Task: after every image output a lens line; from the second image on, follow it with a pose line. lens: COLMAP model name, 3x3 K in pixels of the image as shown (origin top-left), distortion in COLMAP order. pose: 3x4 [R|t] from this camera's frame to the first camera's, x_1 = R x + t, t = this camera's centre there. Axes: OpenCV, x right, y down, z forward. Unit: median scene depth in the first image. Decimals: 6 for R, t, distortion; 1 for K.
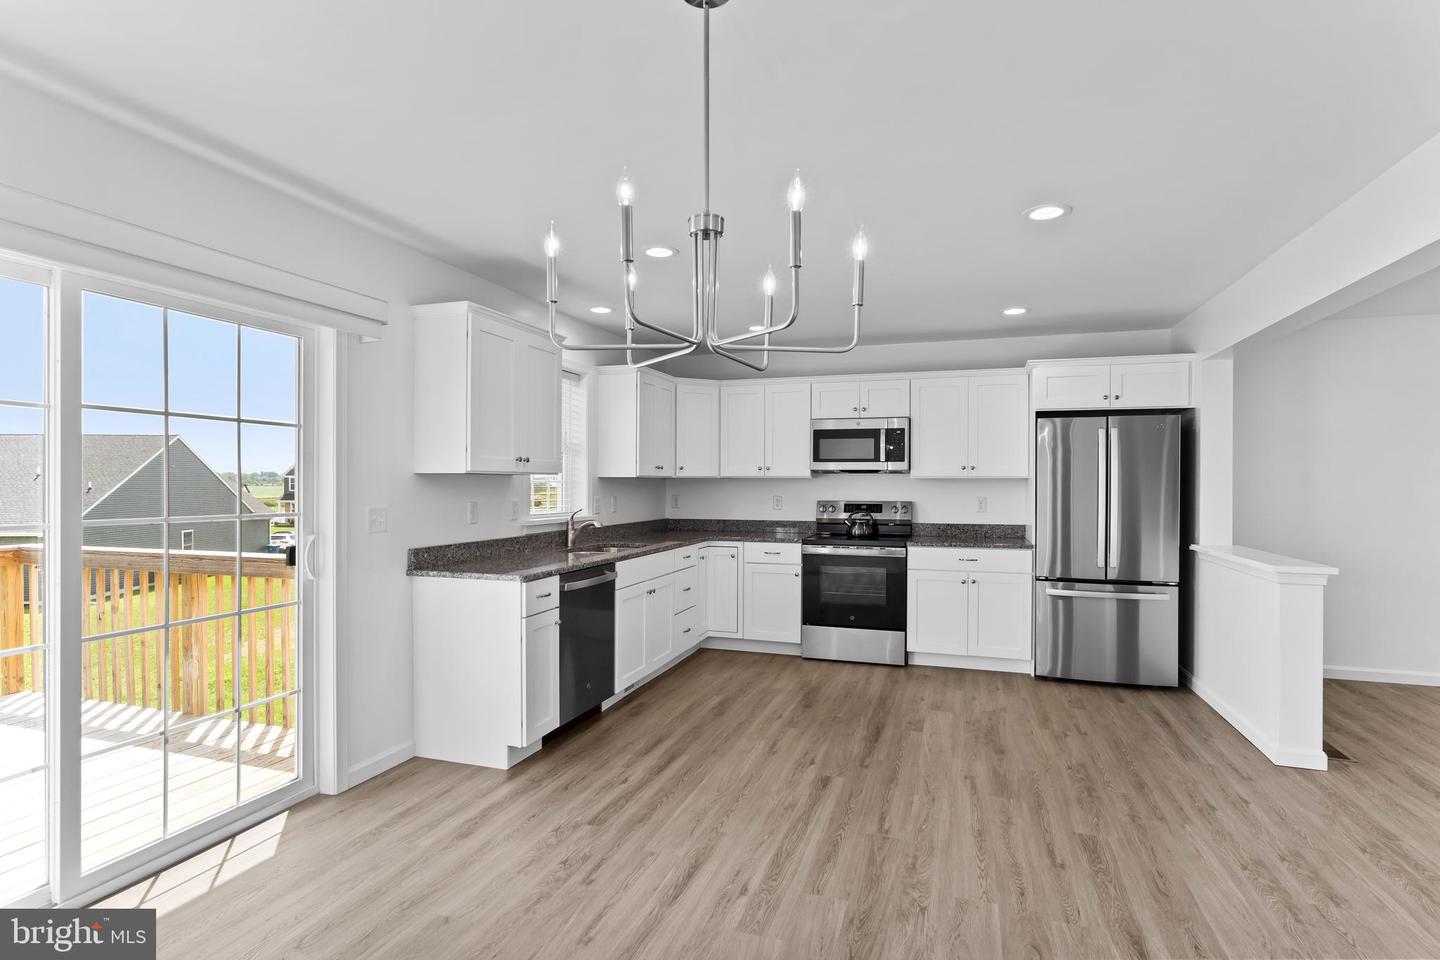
lens RADIAL K [[736.7, 0, 720.4], [0, 736.7, 490.8], [0, 0, 1]] dist [-0.006554, 0.003731]
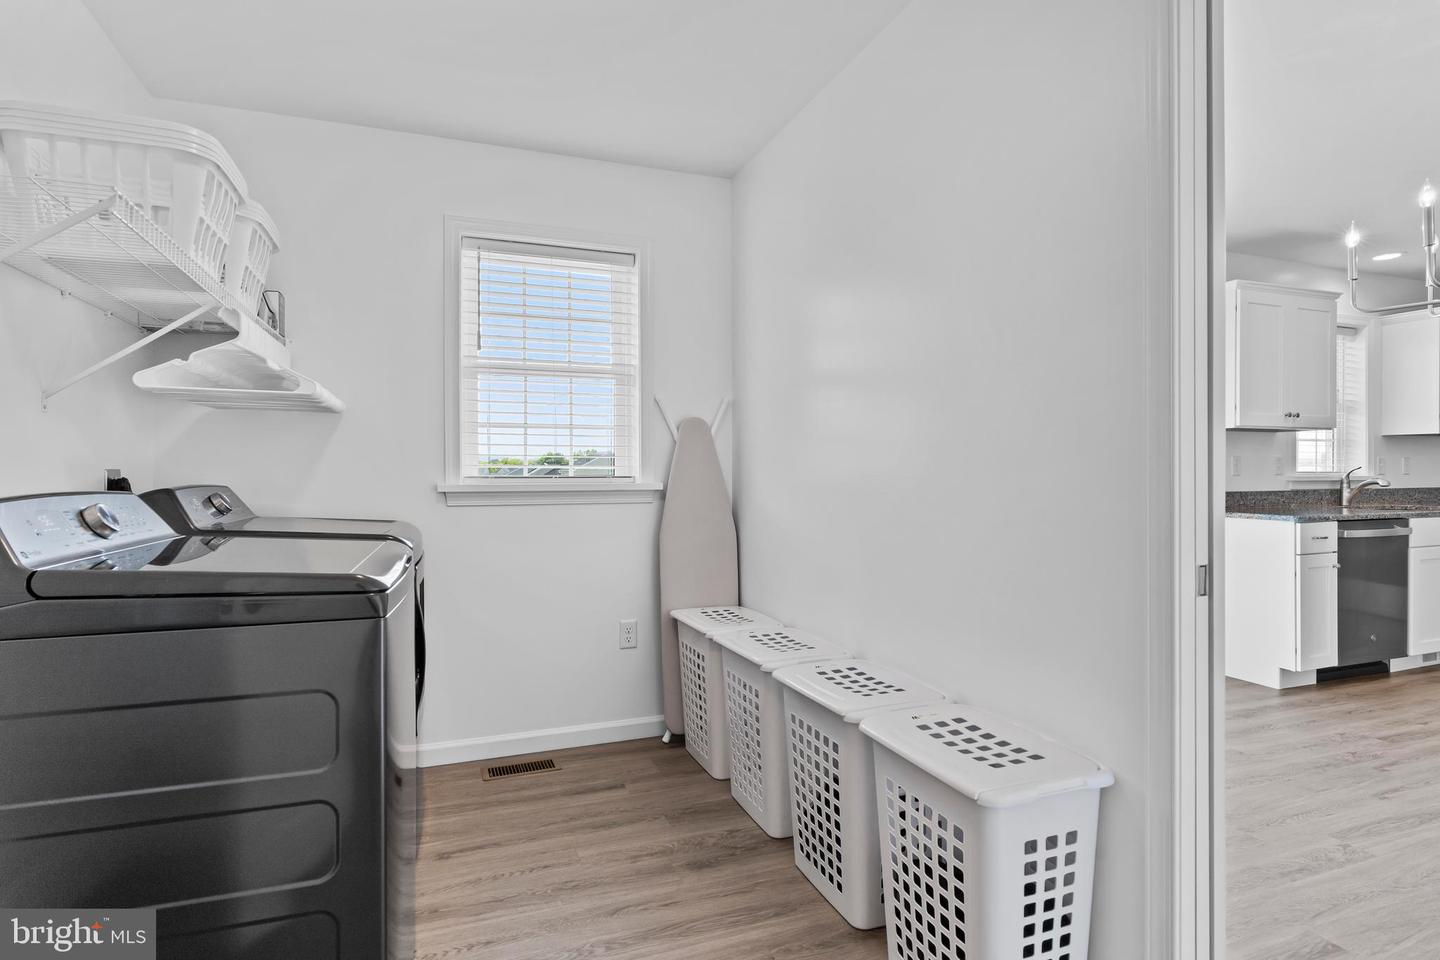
lens RADIAL K [[736.7, 0, 713.9], [0, 736.7, 473.6], [0, 0, 1]] dist [-0.006554, 0.003731]
pose [[0.626601, -0.003149, -0.779334, 0.038007], [-0.002751, 0.999977, -0.006252, 0.051277], [0.779336, 0.006062, 0.626577, -0.325256]]
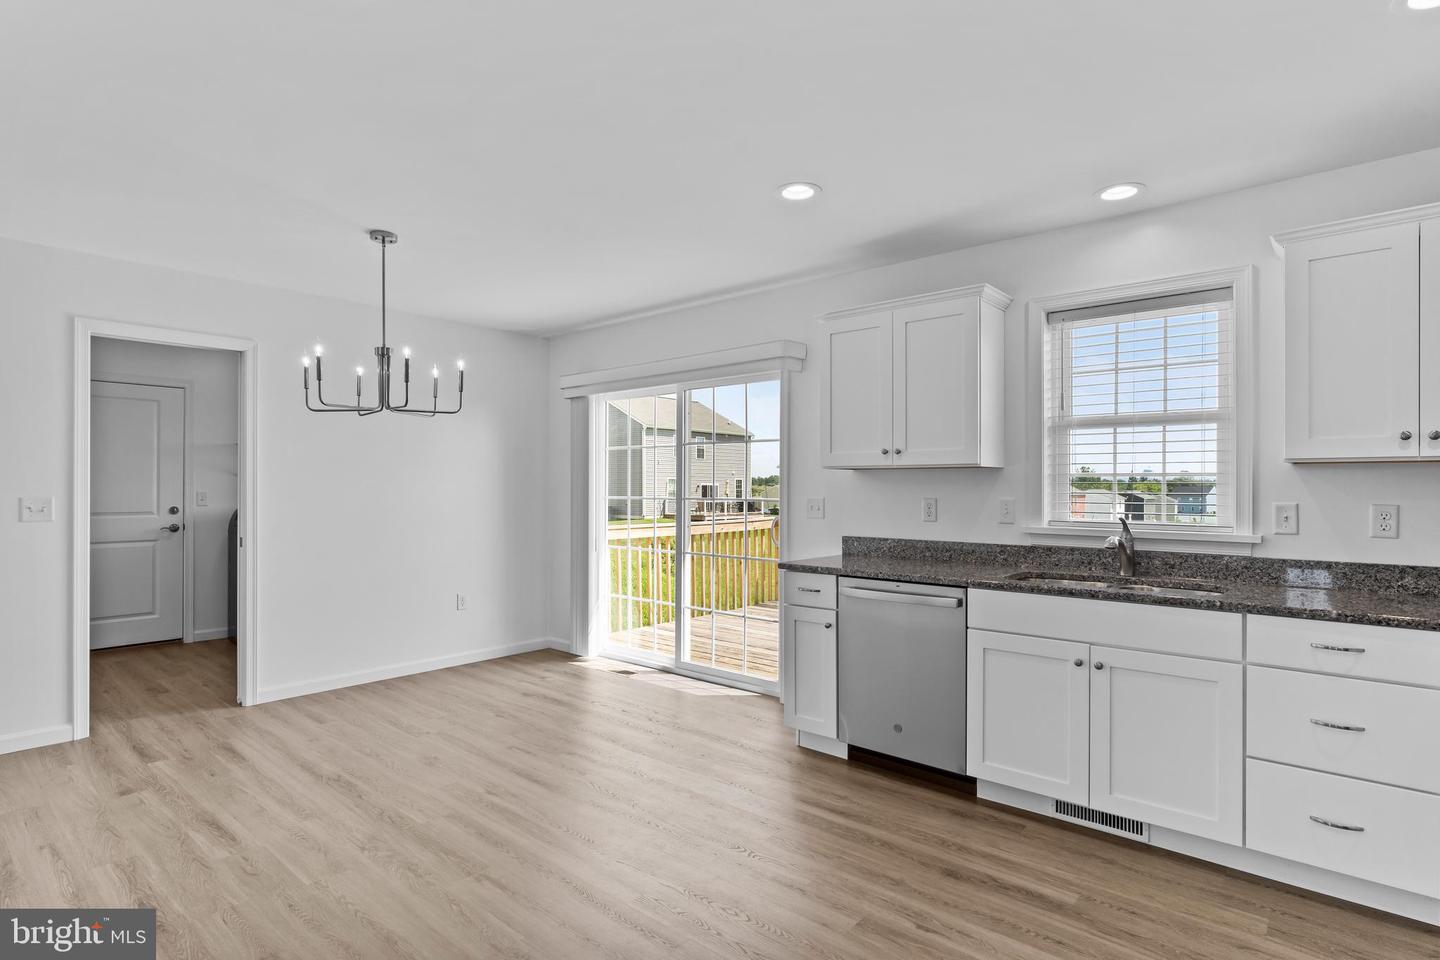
lens RADIAL K [[736.7, 0, 708.6], [0, 736.7, 483.7], [0, 0, 1]] dist [-0.006554, 0.003731]
pose [[-0.390430, -0.009234, -0.920586, 0.647268], [-0.014862, 0.999883, -0.003726, 0.003933], [0.920513, 0.012227, -0.390521, 1.119070]]
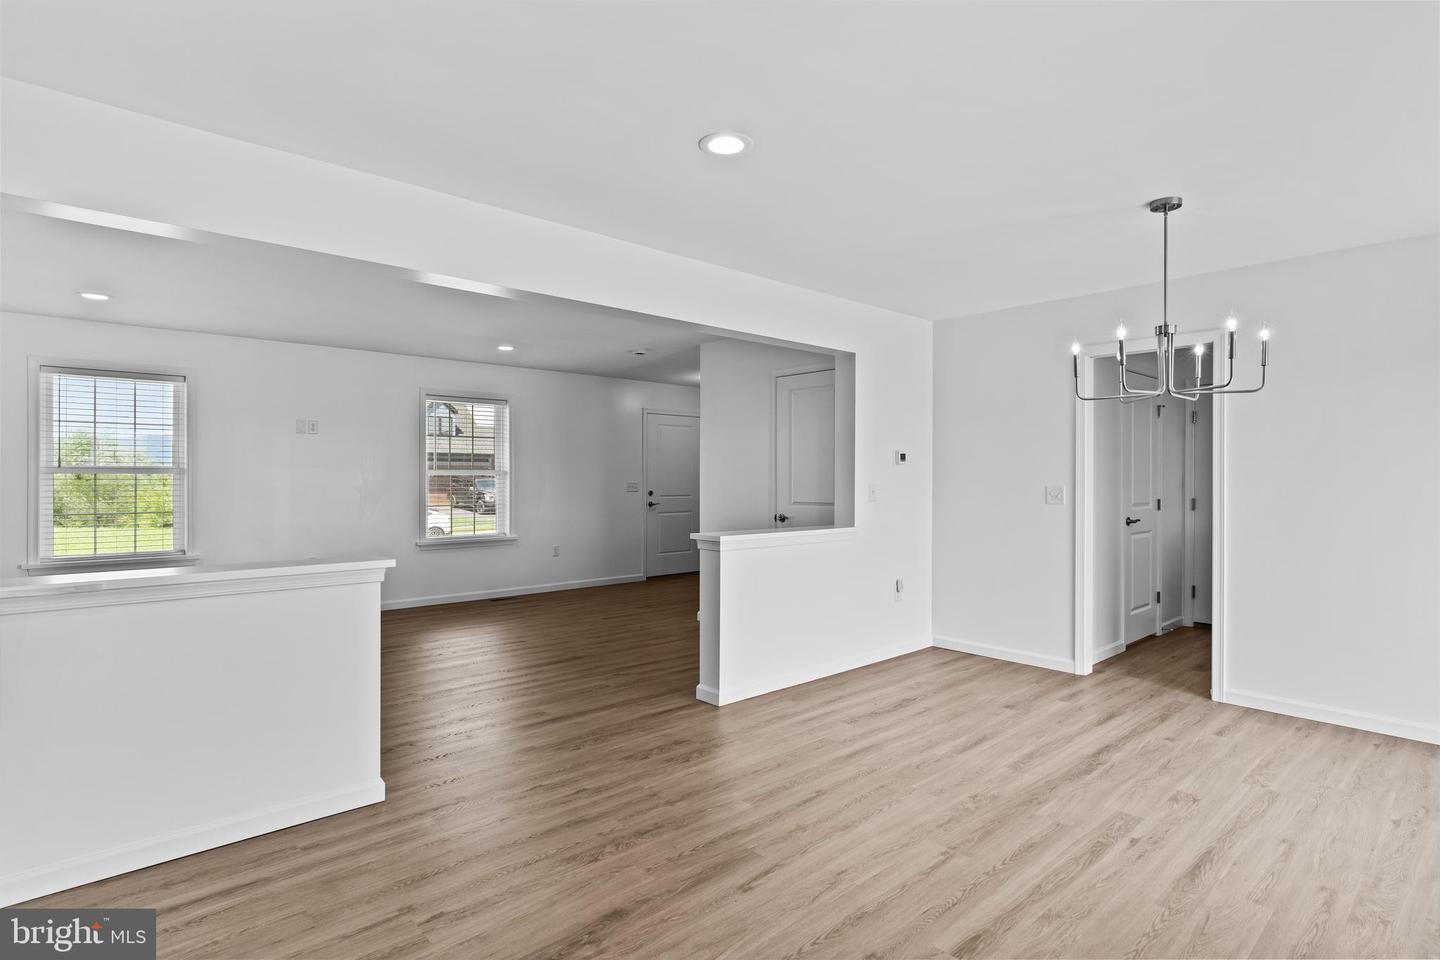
lens RADIAL K [[736.7, 0, 717.2], [0, 736.7, 479.4], [0, 0, 1]] dist [-0.006554, 0.003731]
pose [[-0.870485, -0.007360, 0.492140, 0.022993], [0.000057, 0.999887, 0.015055, -0.000151], [-0.492195, 0.013133, -0.870386, 1.353703]]
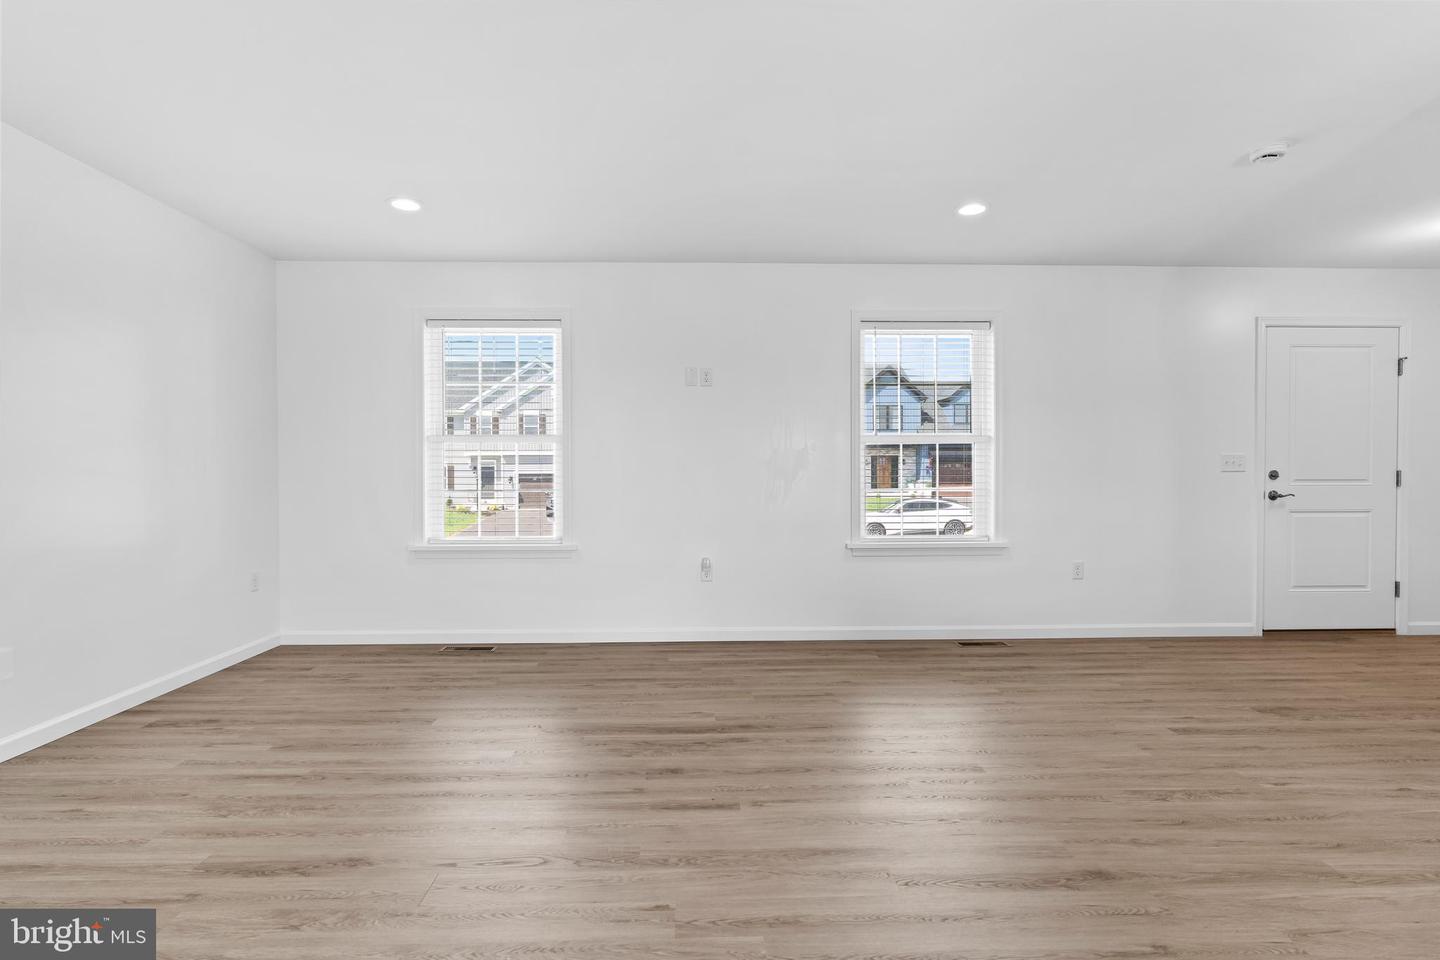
lens RADIAL K [[736.7, 0, 712.5], [0, 736.7, 477.4], [0, 0, 1]] dist [-0.006554, 0.003731]
pose [[-0.343228, -0.008632, 0.939212, 0.505101], [0.010836, 0.999855, 0.013149, 0.055765], [-0.939190, 0.014690, -0.343085, 0.754957]]
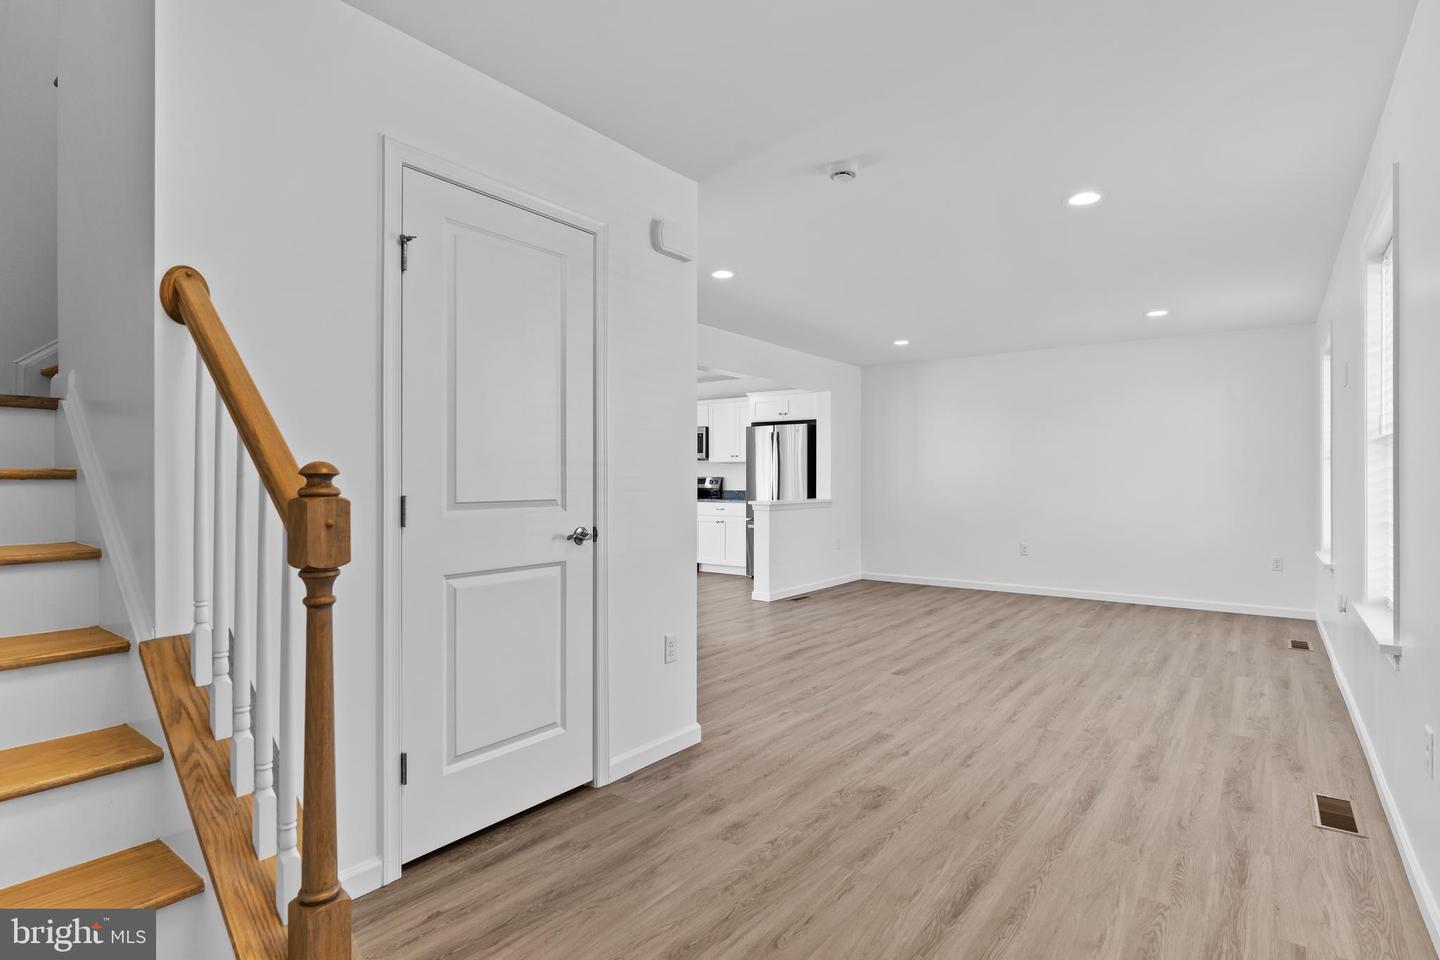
lens RADIAL K [[736.7, 0, 721.5], [0, 736.7, 478.3], [0, 0, 1]] dist [-0.006554, 0.003731]
pose [[0.950674, -0.003318, -0.310174, 1.150054], [-0.001525, 0.999881, -0.015371, 0.062214], [0.310188, 0.015086, 0.950555, -0.829274]]
